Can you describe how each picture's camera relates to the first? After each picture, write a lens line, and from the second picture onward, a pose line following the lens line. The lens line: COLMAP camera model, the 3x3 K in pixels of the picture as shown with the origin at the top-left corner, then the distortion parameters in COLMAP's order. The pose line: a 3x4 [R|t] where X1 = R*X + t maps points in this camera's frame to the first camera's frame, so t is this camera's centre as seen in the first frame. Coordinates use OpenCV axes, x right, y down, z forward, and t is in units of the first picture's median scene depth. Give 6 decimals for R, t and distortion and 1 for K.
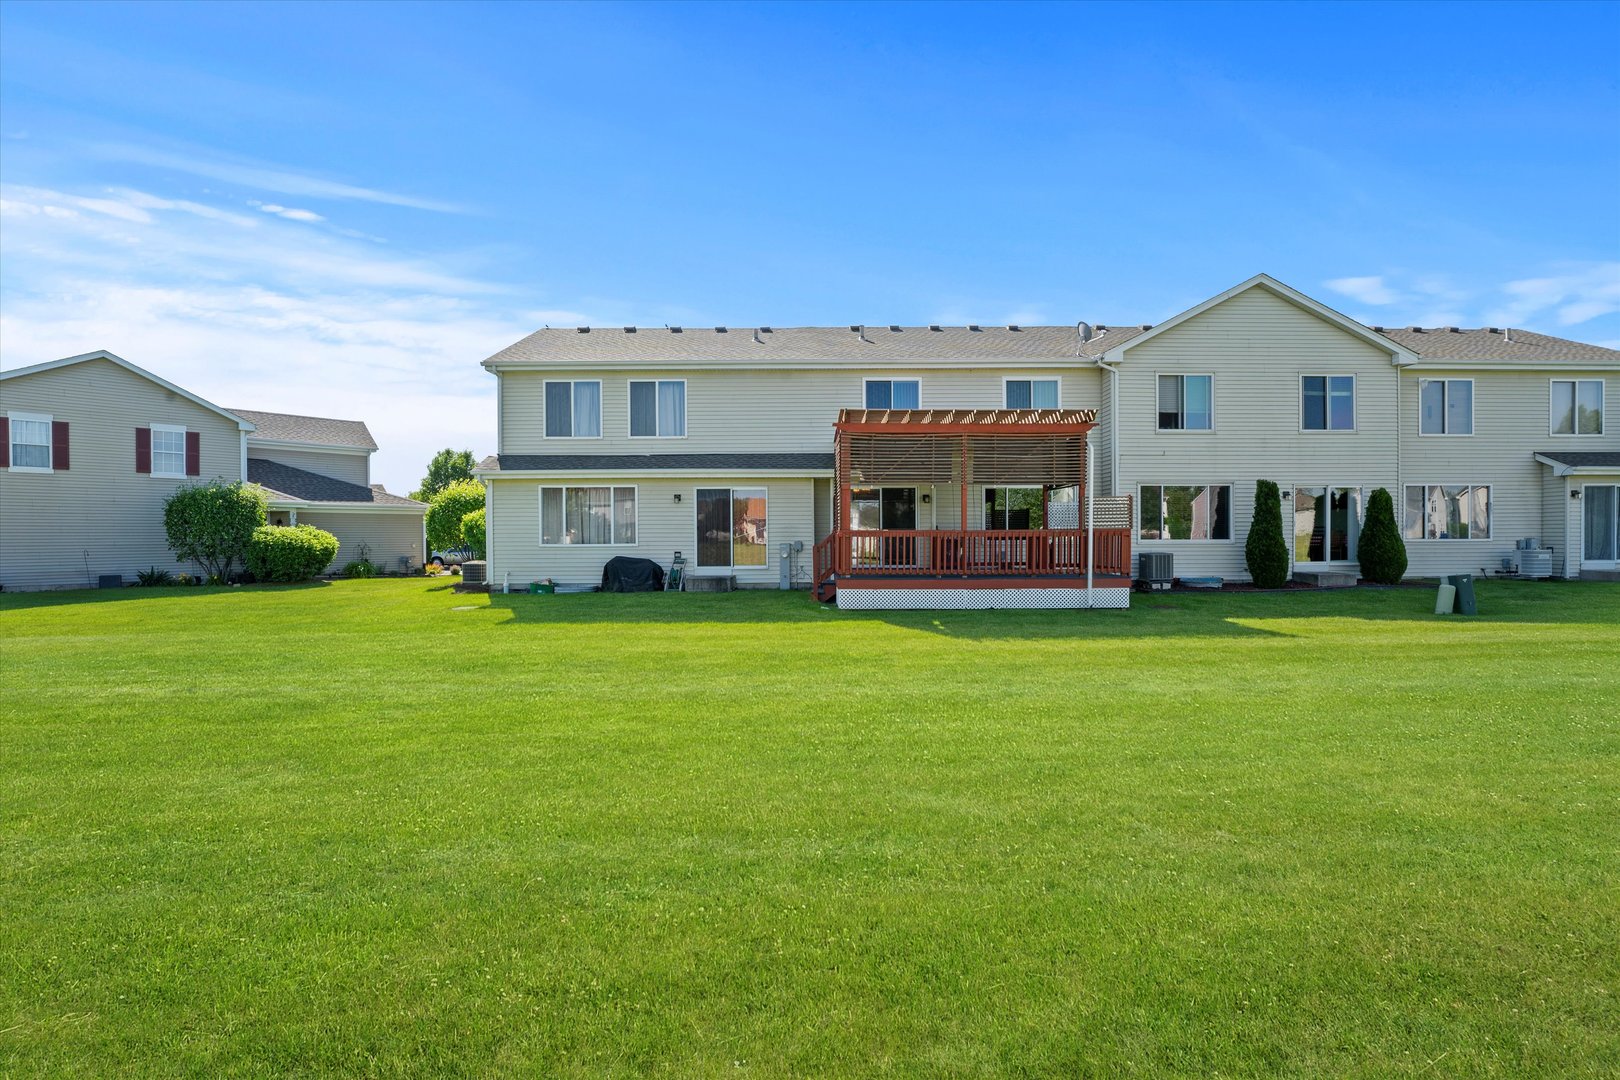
lens RADIAL K [[686.4, 0, 810.0], [0, 686.4, 540.0], [0, 0, 1]] dist [-0.019784, 0.000432]
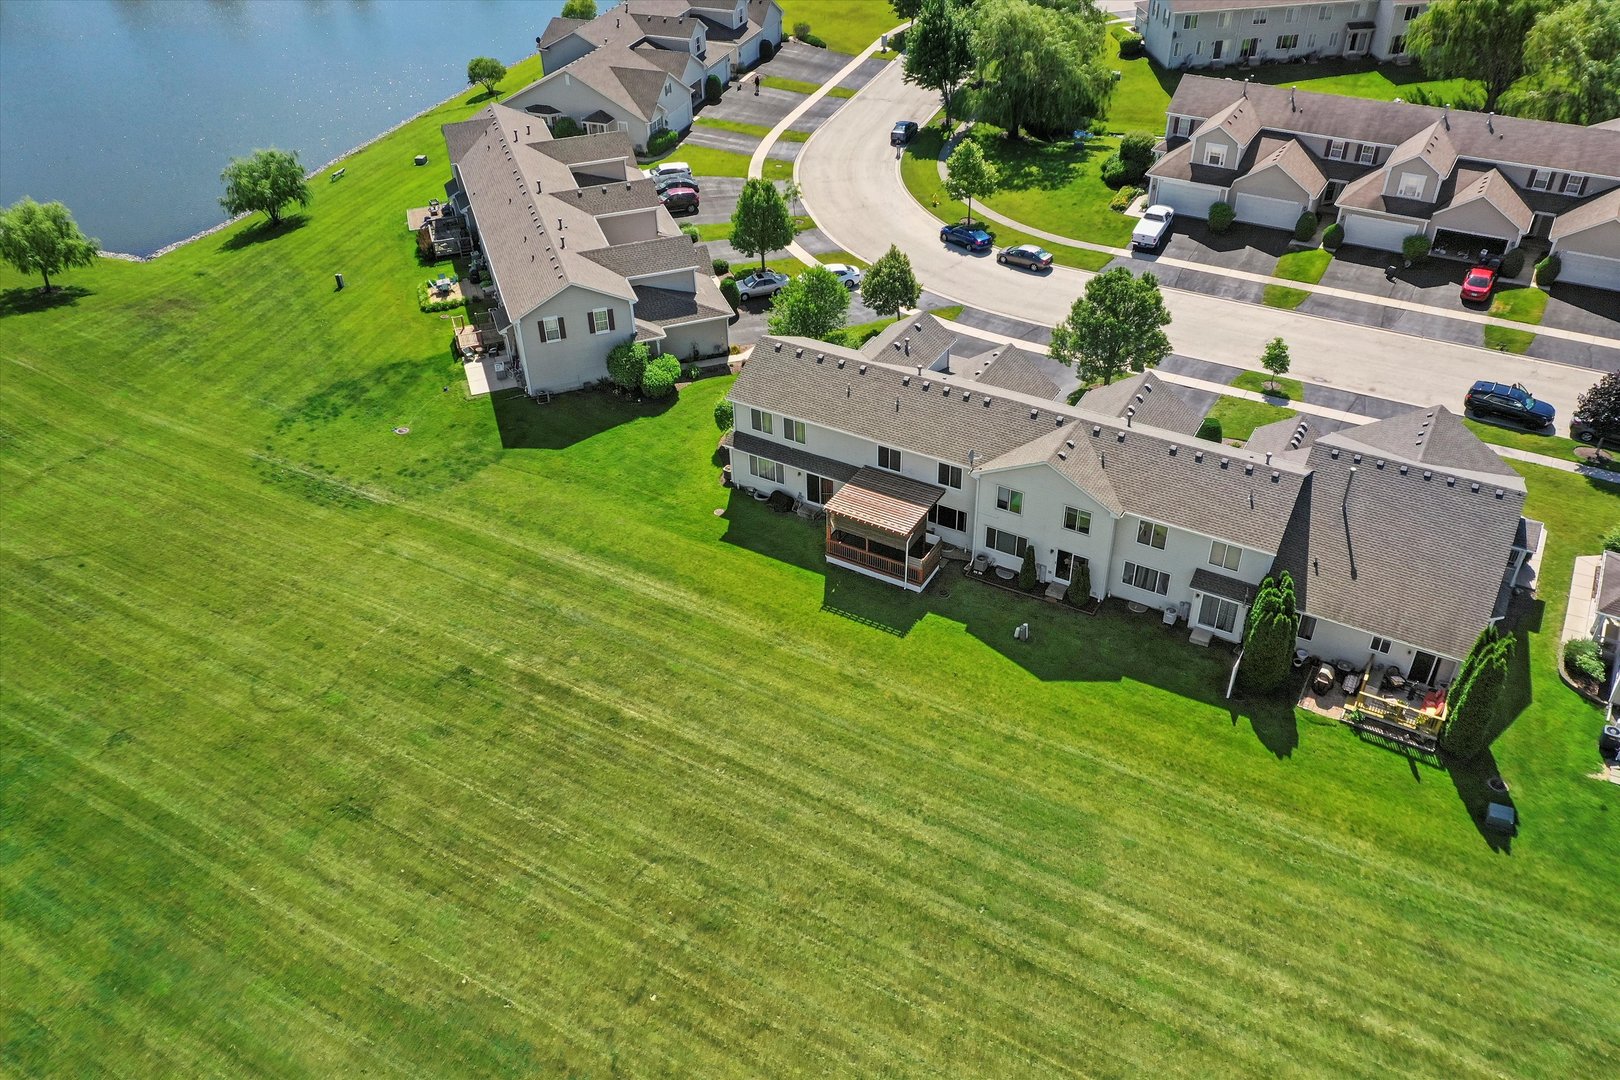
lens RADIAL K [[1285.0, 0, 804.1], [0, 1285.0, 536.0], [0, 0, 1]] dist [0.024820, -0.004224]
pose [[0.859804, 0.295093, -0.416723, 1.672355], [0.009905, 0.806311, 0.591408, -2.431779], [0.510529, -0.512623, 0.690346, -2.071349]]
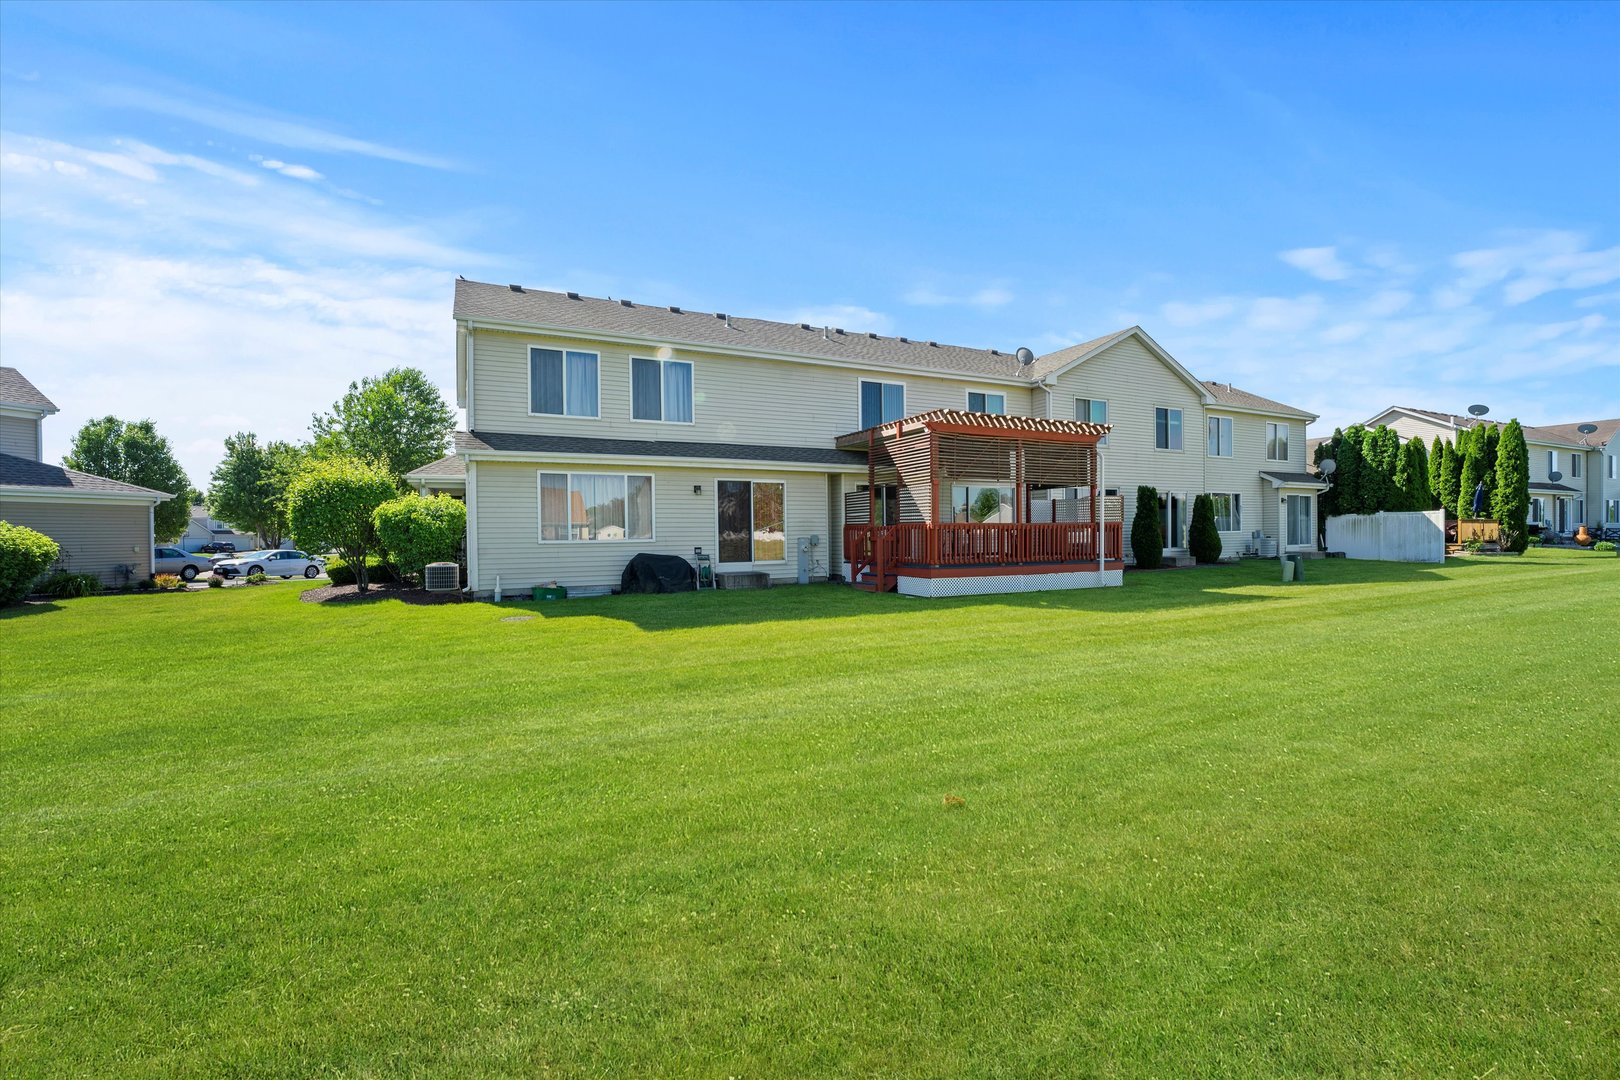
lens RADIAL K [[686.4, 0, 810.0], [0, 686.4, 540.0], [0, 0, 1]] dist [-0.019784, 0.000432]
pose [[0.901145, -0.009022, 0.433423, -0.455943], [0.008513, 0.999959, 0.003116, 0.005603], [-0.433433, 0.000882, 0.901185, 0.098529]]
